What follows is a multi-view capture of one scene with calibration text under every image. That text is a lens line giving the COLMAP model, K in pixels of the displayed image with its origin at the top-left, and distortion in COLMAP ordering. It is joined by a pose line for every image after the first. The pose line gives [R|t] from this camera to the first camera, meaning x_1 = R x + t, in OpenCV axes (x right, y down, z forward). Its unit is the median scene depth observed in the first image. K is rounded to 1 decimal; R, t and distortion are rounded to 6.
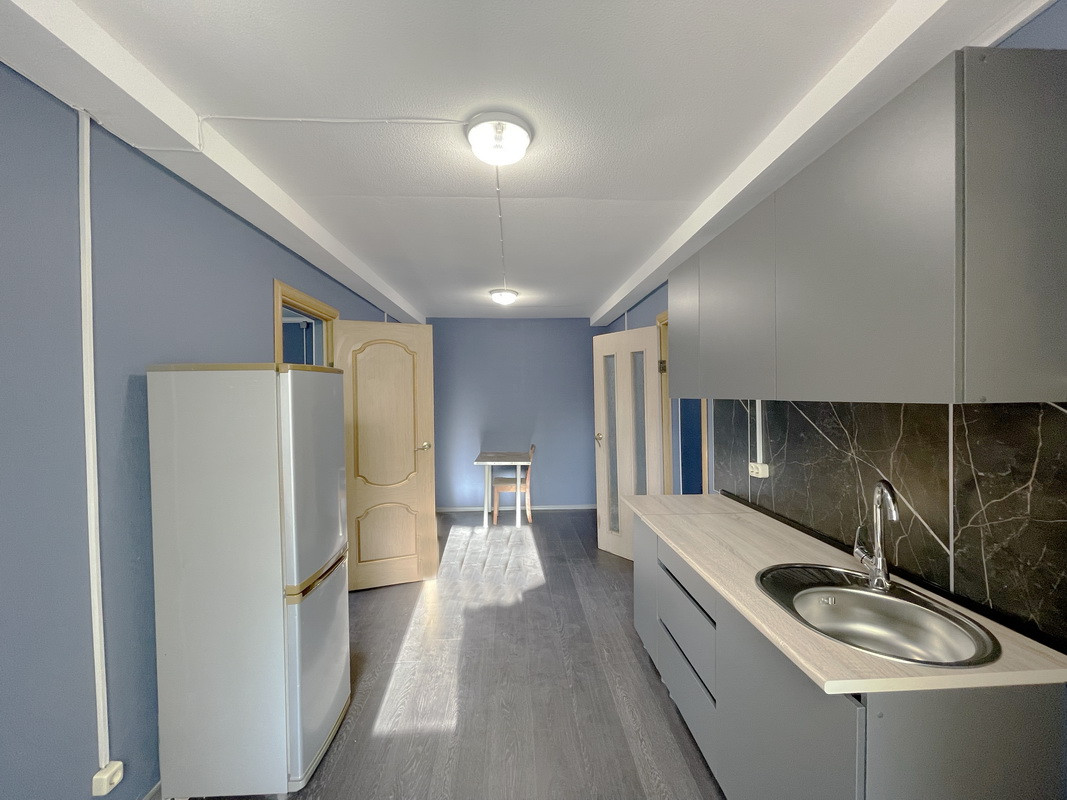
lens RADIAL K [[432.4, 0, 535.6], [0, 432.4, 402.1], [0, 0, 1]] dist [-0.001342, -0.000025]
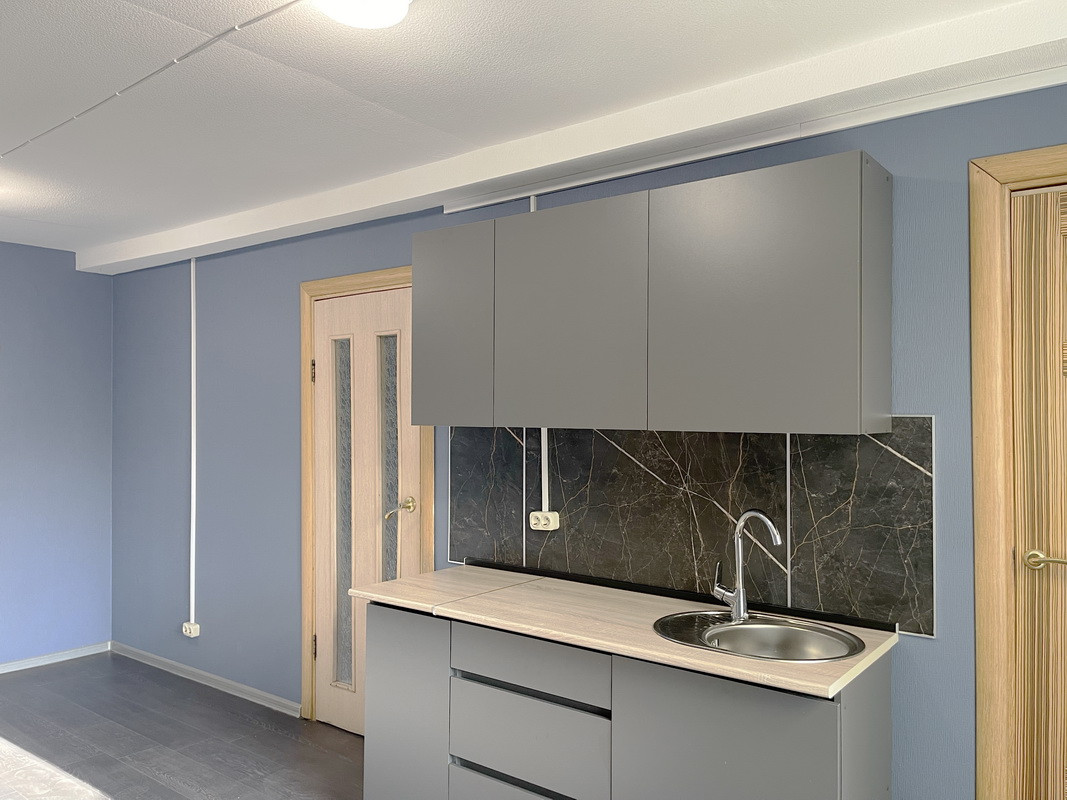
lens RADIAL K [[821.5, 0, 533.4], [0, 821.5, 402.8], [0, 0, 1]] dist [0.010887, 0.001599]
pose [[0.653833, 0.022106, 0.756316, -0.874316], [-0.000424, 0.999584, -0.028850, -0.011793], [-0.756639, 0.018543, 0.653570, 0.107351]]
